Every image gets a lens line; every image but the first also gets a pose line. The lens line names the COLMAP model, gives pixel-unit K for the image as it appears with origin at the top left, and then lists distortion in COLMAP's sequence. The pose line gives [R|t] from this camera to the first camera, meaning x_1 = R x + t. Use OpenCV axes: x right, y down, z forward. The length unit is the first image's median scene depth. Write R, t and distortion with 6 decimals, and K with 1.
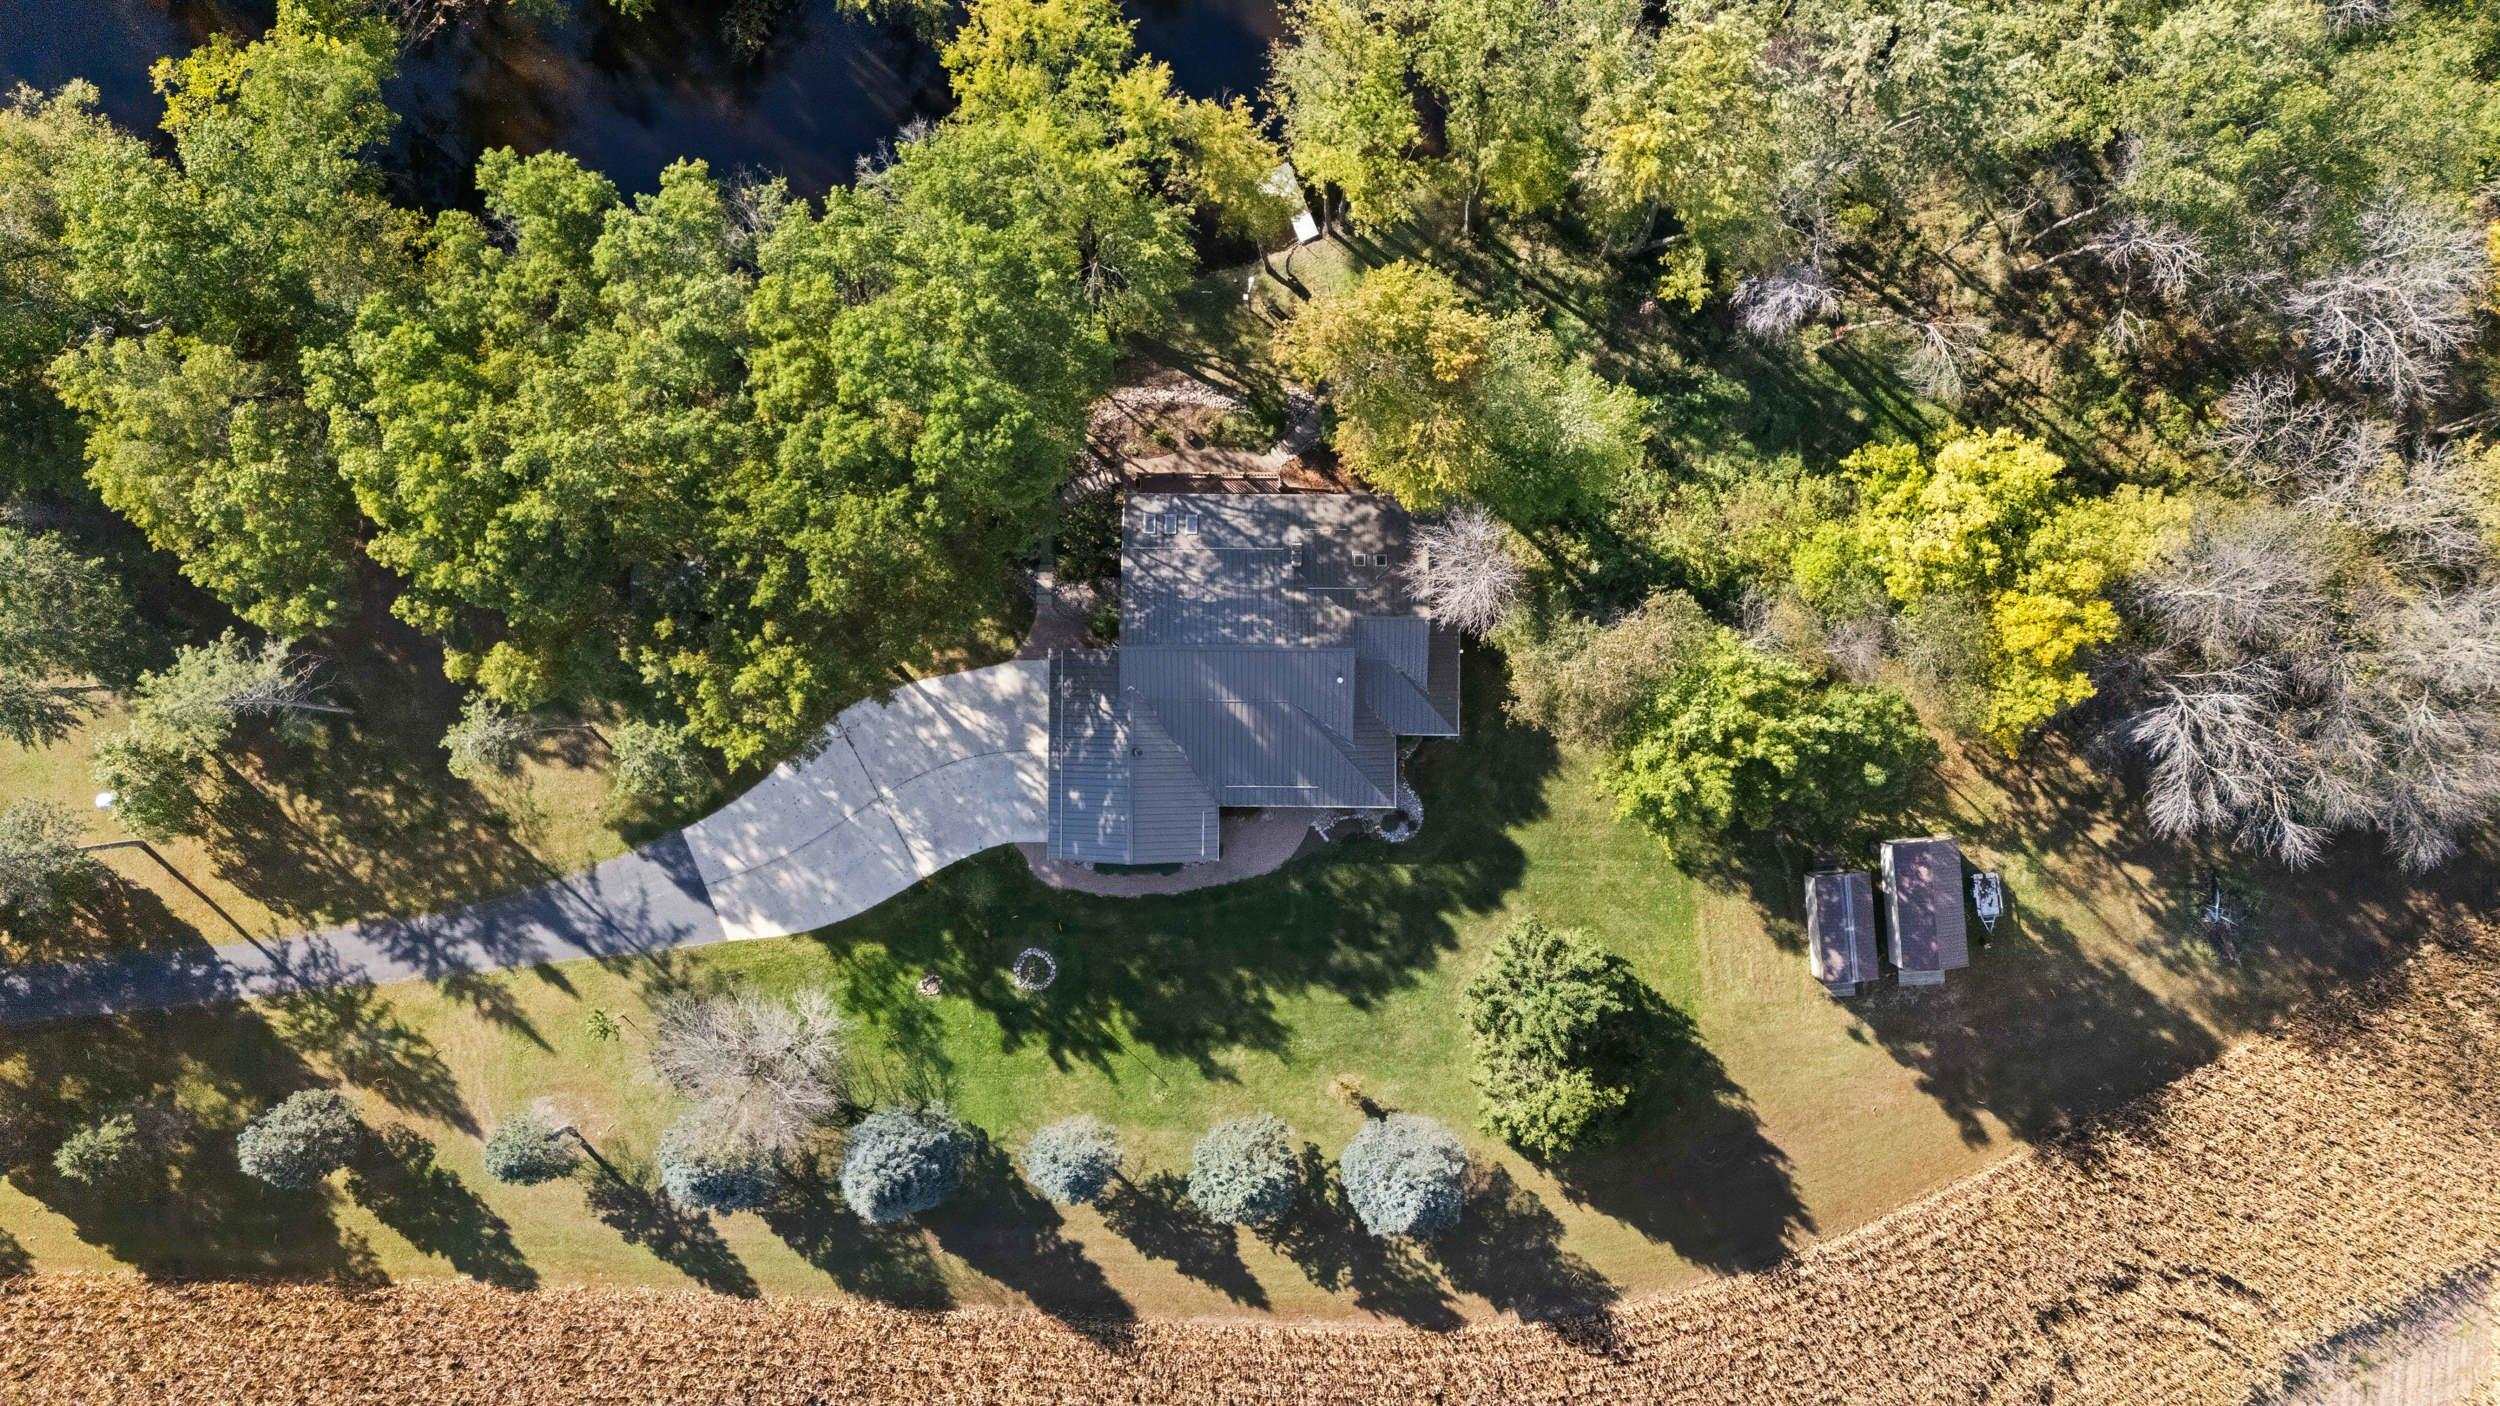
lens RADIAL K [[1780.3, 0, 1250.3], [0, 1780.3, 703.2], [0, 0, 1]] dist [-0.002274, -0.000276]
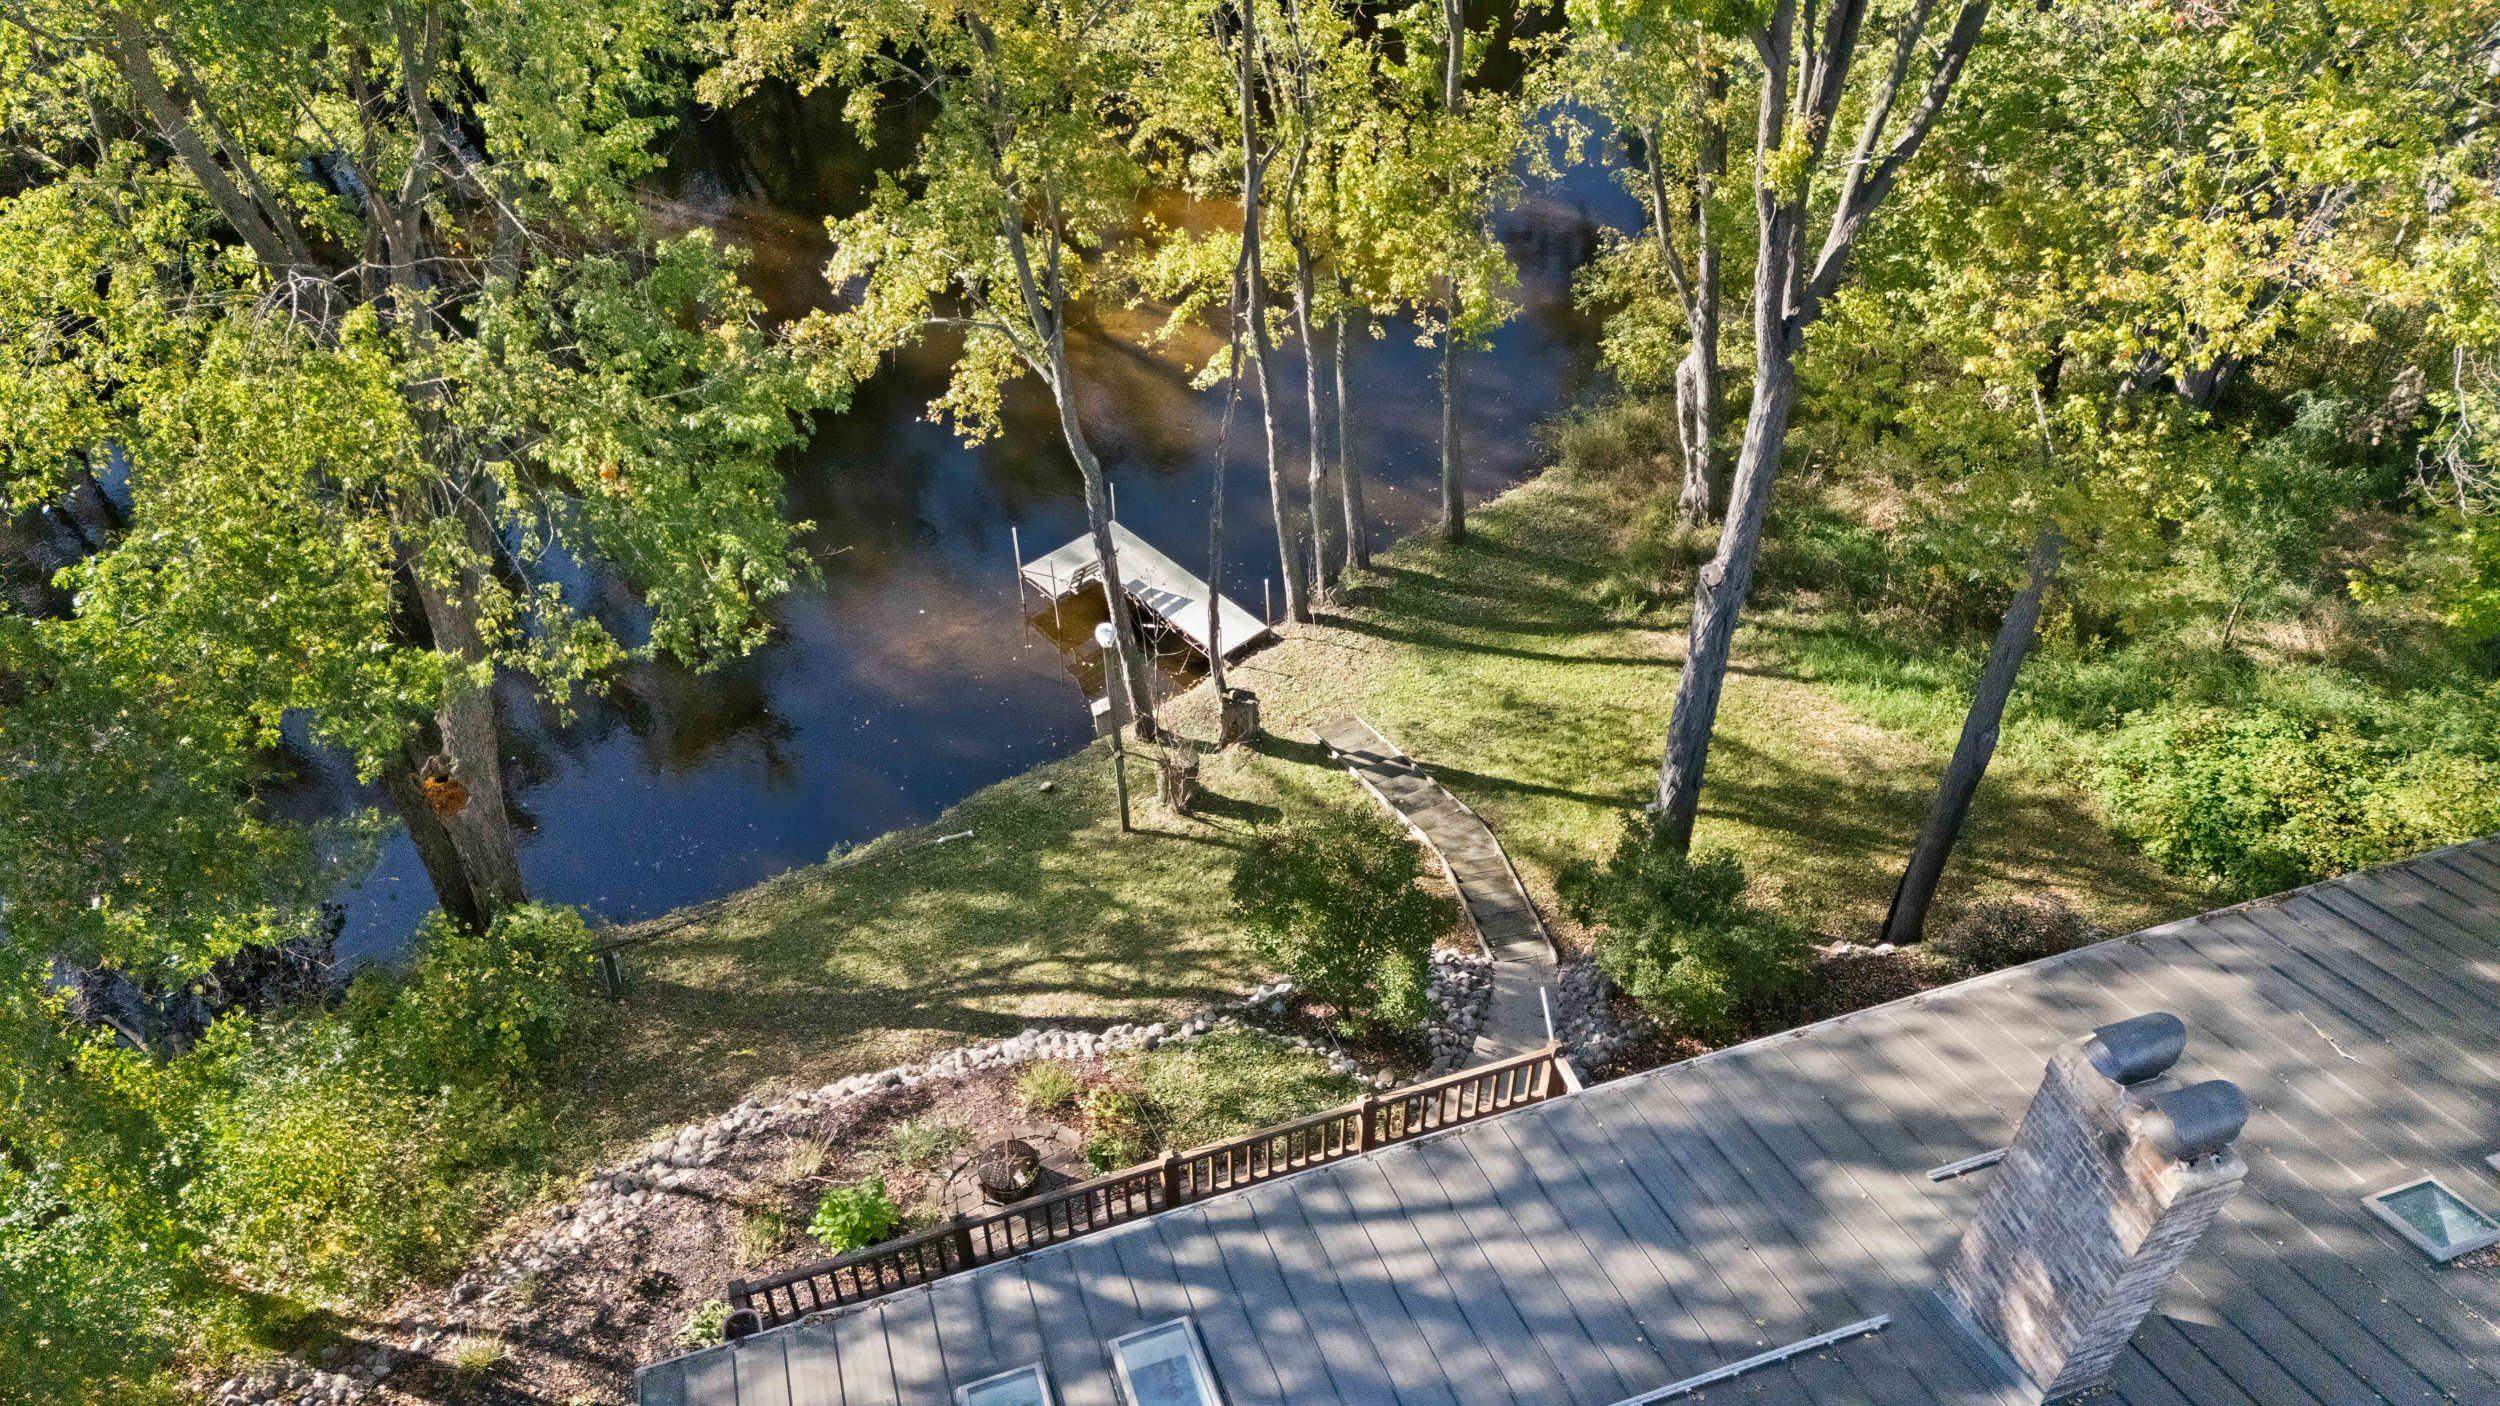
lens RADIAL K [[1780.3, 0, 1249.9], [0, 1780.3, 703.4], [0, 0, 1]] dist [-0.002274, -0.000276]
pose [[0.956183, -0.116479, 0.268600, -0.054875], [0.282639, 0.606501, -0.743150, -0.026069], [-0.076345, 0.786505, 0.612847, 0.830041]]
